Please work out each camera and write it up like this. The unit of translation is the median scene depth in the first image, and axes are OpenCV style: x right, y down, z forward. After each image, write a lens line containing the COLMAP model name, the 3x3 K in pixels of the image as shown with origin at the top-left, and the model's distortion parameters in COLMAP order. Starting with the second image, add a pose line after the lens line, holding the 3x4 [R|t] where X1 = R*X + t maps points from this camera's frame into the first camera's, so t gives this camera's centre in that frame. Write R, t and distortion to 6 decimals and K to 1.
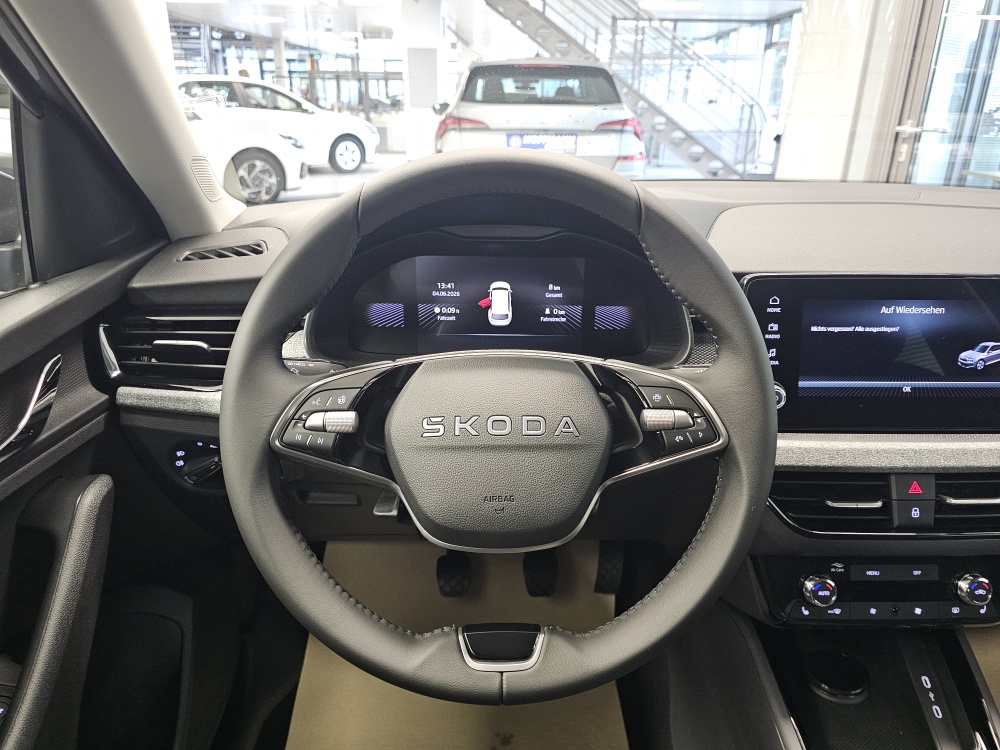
lens RADIAL K [[682.0, 0, 500.1], [0, 682.0, 379.2], [0, 0, 1]] dist [0.037677, -0.045581]
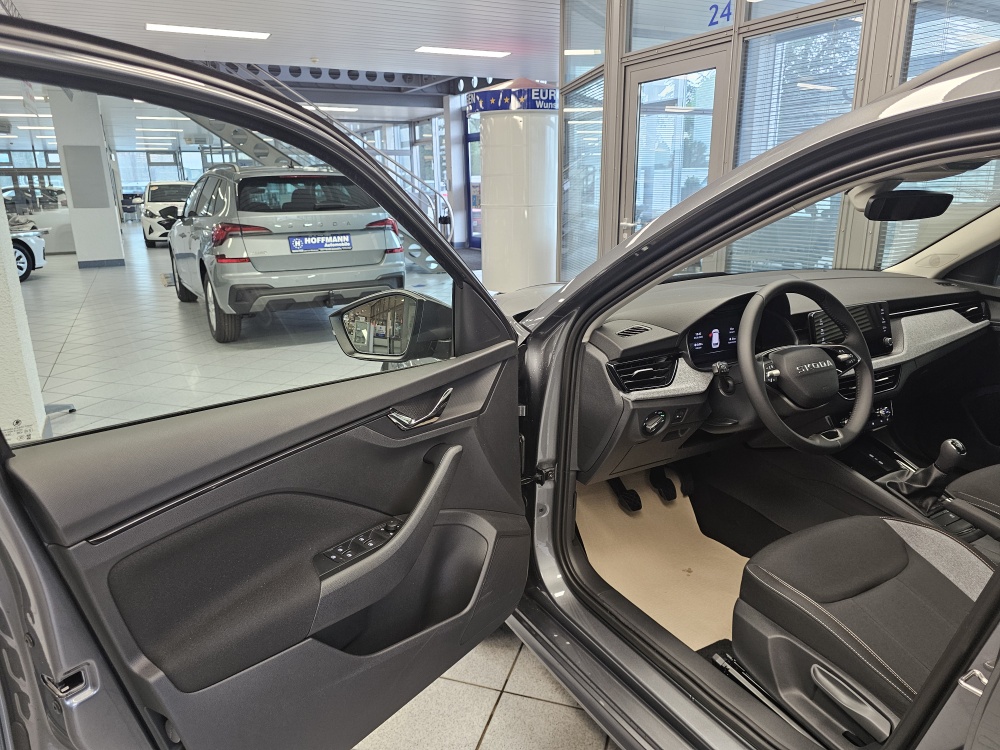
lens RADIAL K [[682.0, 0, 497.3], [0, 682.0, 392.9], [0, 0, 1]] dist [0.037677, -0.045581]
pose [[0.872889, -0.165951, 0.458831, -0.245306], [0.206015, 0.977800, -0.038276, 0.000958], [-0.442293, 0.127937, 0.887699, -0.101518]]
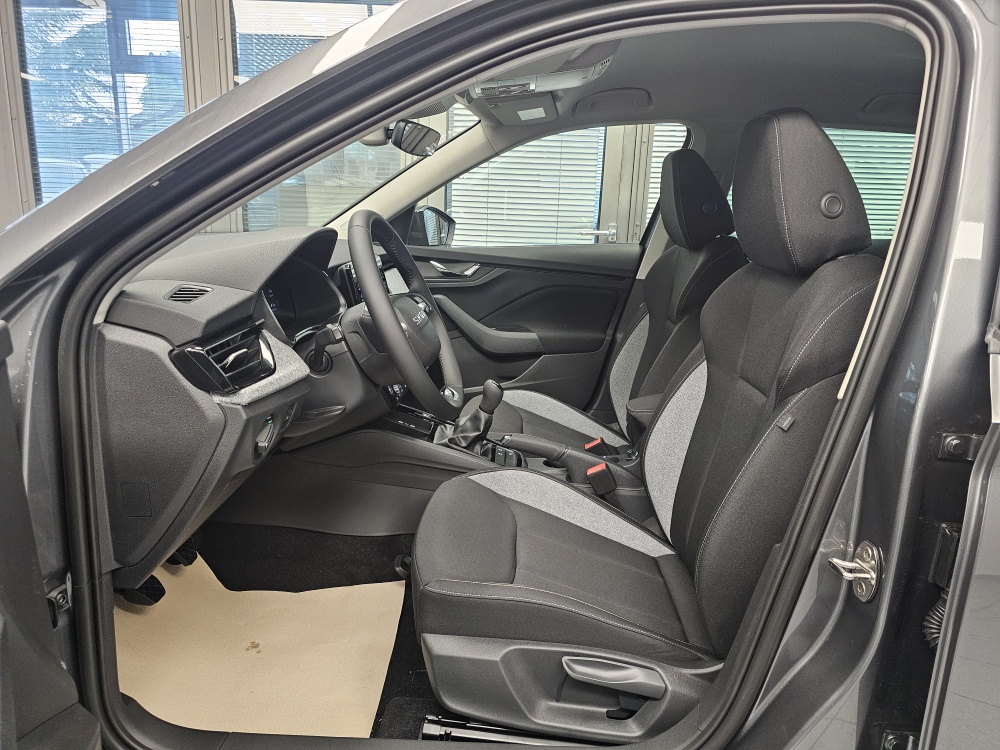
lens RADIAL K [[682.0, 0, 500.9], [0, 682.0, 367.6], [0, 0, 1]] dist [0.037677, -0.045581]
pose [[0.027131, -0.241525, 0.970015, -0.224581], [0.351965, 0.910542, 0.216872, -0.017429], [-0.935620, 0.335527, 0.109712, 0.044213]]
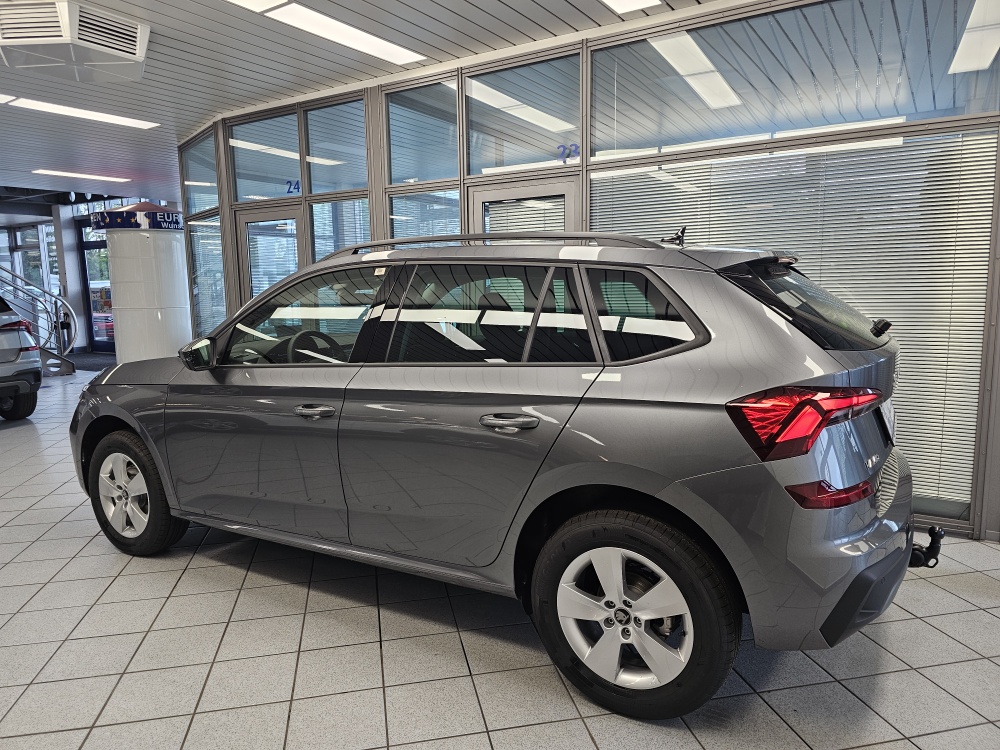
lens RADIAL K [[682.0, 0, 512.2], [0, 682.0, 375.7], [0, 0, 1]] dist [0.037677, -0.045581]
pose [[0.508872, -0.137340, 0.849816, -0.470427], [0.344950, 0.937001, -0.055127, 0.115298], [-0.788707, 0.321197, 0.524189, -0.396308]]
